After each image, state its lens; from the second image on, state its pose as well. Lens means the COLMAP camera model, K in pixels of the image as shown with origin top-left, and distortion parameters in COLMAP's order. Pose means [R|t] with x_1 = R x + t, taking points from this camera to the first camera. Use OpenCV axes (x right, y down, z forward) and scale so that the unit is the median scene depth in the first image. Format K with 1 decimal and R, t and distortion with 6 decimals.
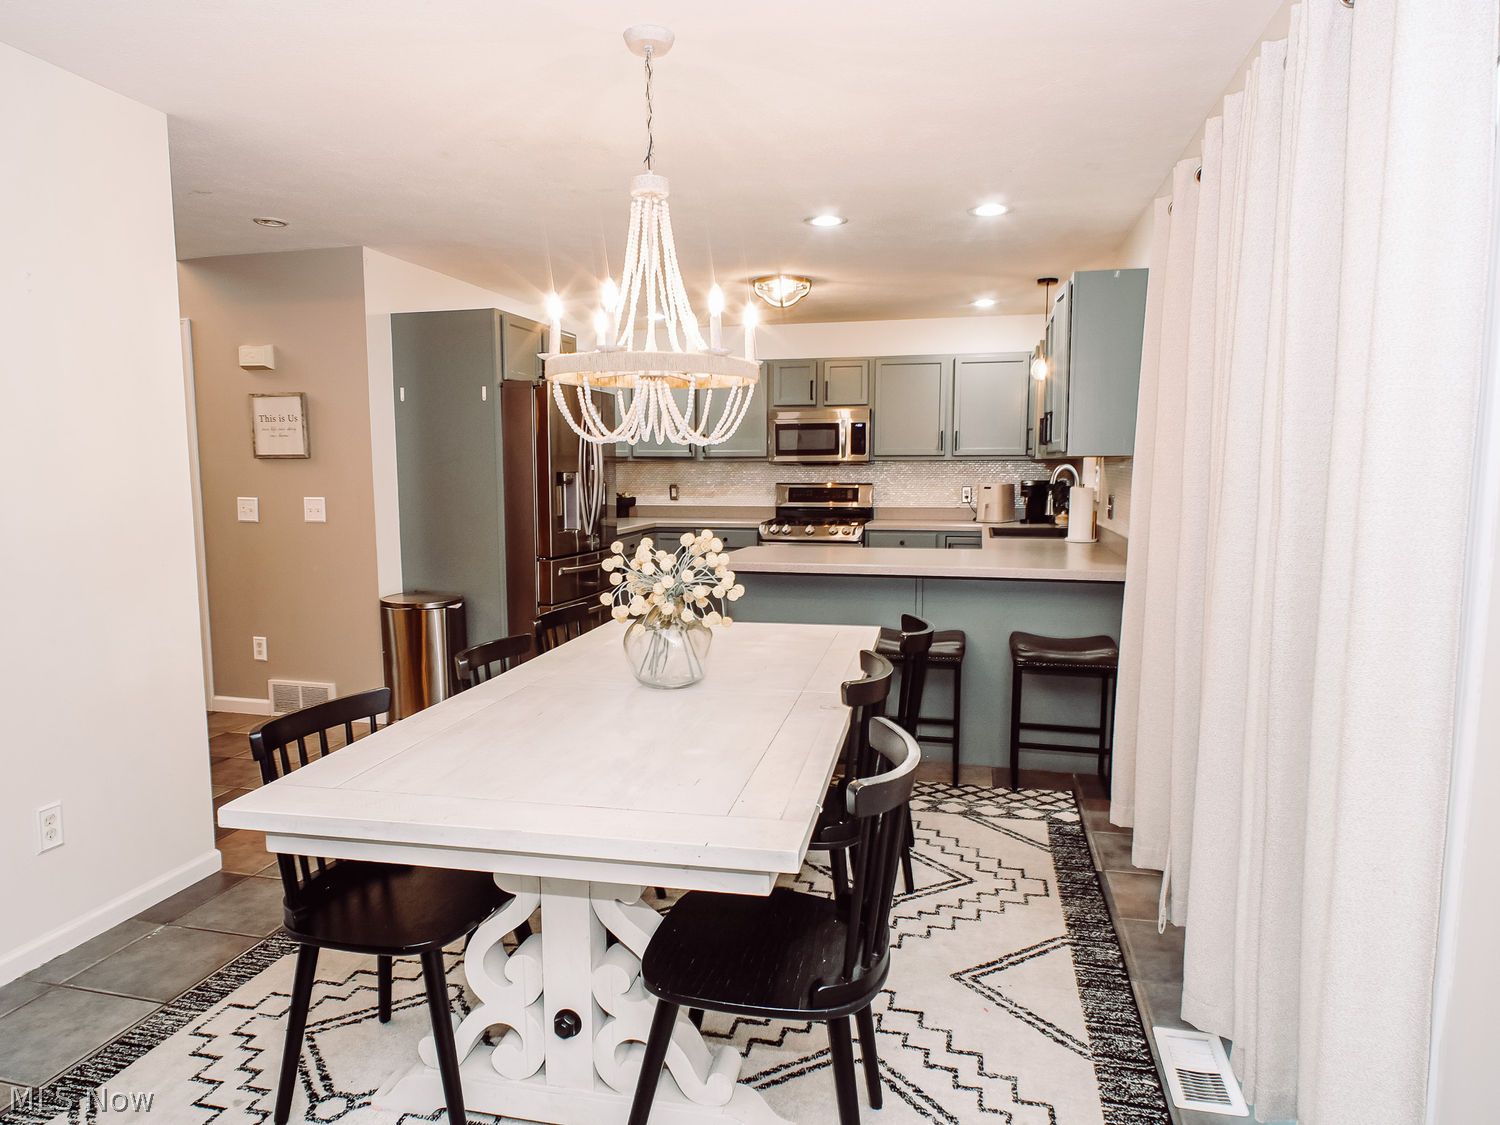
lens RADIAL K [[948.2, 0, 753.1], [0, 948.2, 573.3], [0, 0, 1]] dist [0.009183, -0.001696]
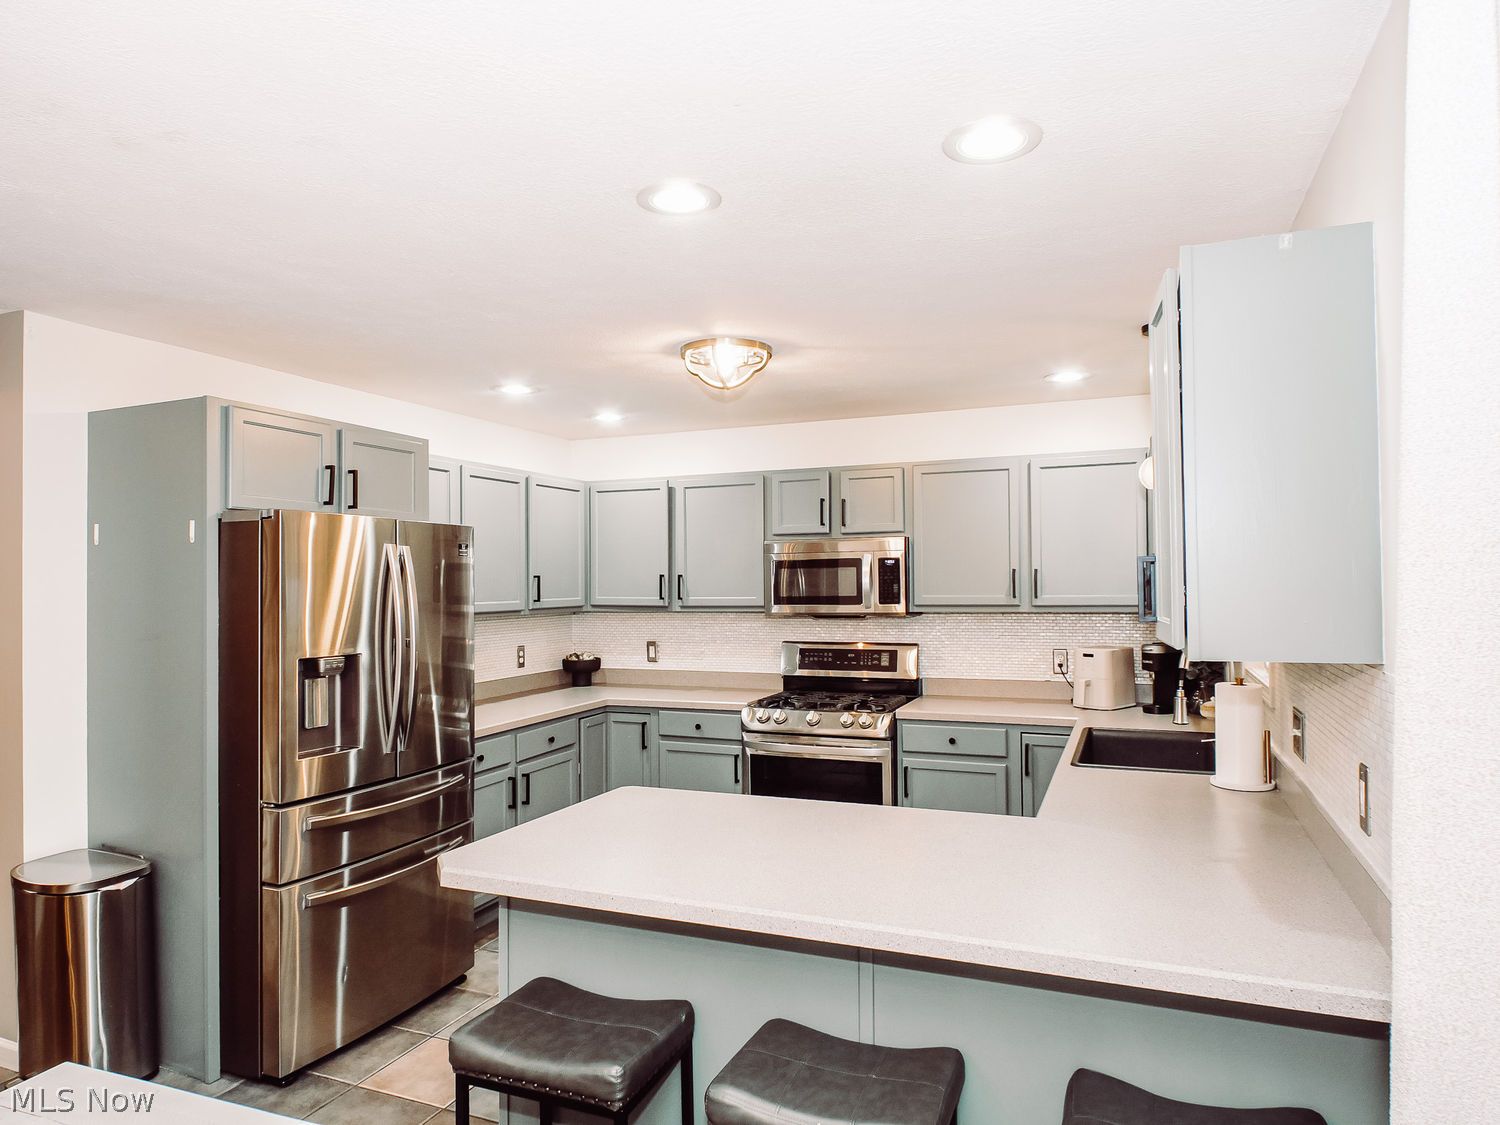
lens RADIAL K [[948.2, 0, 748.6], [0, 948.2, 564.1], [0, 0, 1]] dist [0.009183, -0.001696]
pose [[0.987340, -0.009914, -0.158308, 0.118813], [-0.011137, 0.991248, -0.131539, -0.062938], [0.158226, 0.131637, 0.978589, 0.314297]]
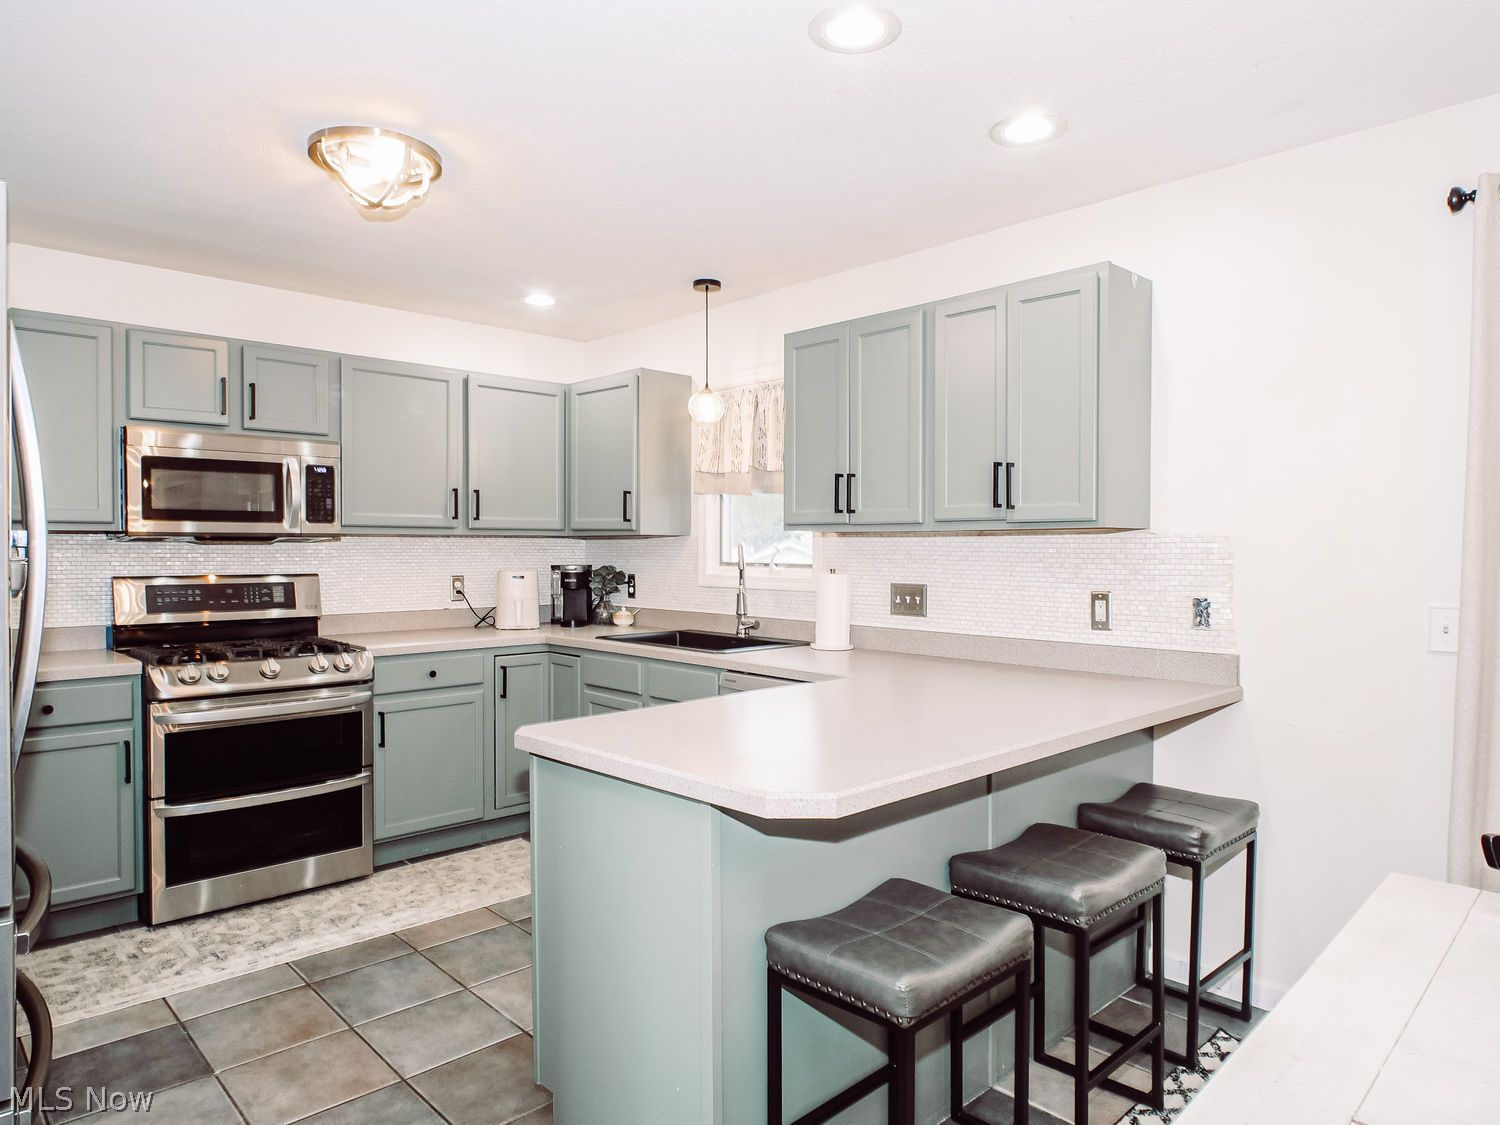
lens RADIAL K [[948.2, 0, 756.4], [0, 948.2, 559.3], [0, 0, 1]] dist [0.009183, -0.001696]
pose [[0.540682, -0.005873, 0.841207, -0.216554], [0.094876, 0.994021, -0.054041, -0.049949], [-0.835860, 0.109029, 0.538006, 0.492398]]
